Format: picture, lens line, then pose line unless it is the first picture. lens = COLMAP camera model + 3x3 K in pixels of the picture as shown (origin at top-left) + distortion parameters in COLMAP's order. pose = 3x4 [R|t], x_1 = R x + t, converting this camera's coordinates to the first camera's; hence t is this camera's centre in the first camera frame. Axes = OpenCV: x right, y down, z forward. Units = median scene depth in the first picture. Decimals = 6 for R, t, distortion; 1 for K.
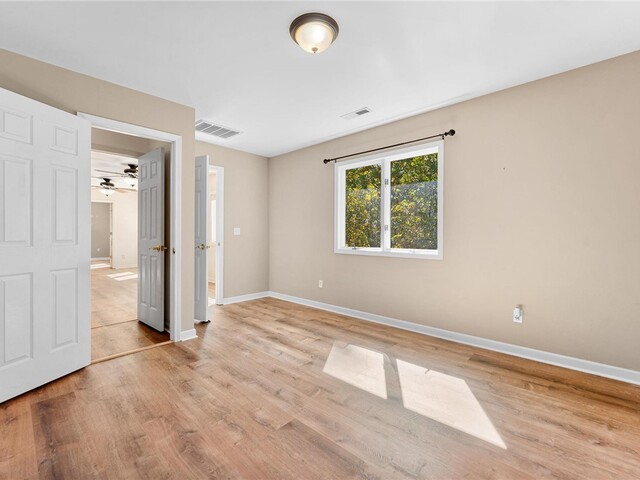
lens RADIAL K [[289.6, 0, 320.2], [0, 289.6, 236.9], [0, 0, 1]] dist [-0.000683, -0.000616]
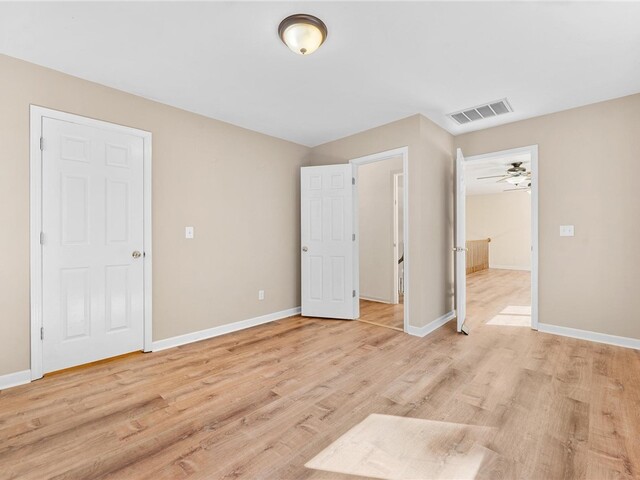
lens RADIAL K [[289.6, 0, 320.1], [0, 289.6, 237.6], [0, 0, 1]] dist [-0.000683, -0.000616]
pose [[-0.020002, 0.005971, -0.999782, 0.748902], [-0.005021, 0.999969, 0.006072, -0.008646], [0.999787, 0.005141, -0.019972, 0.831934]]
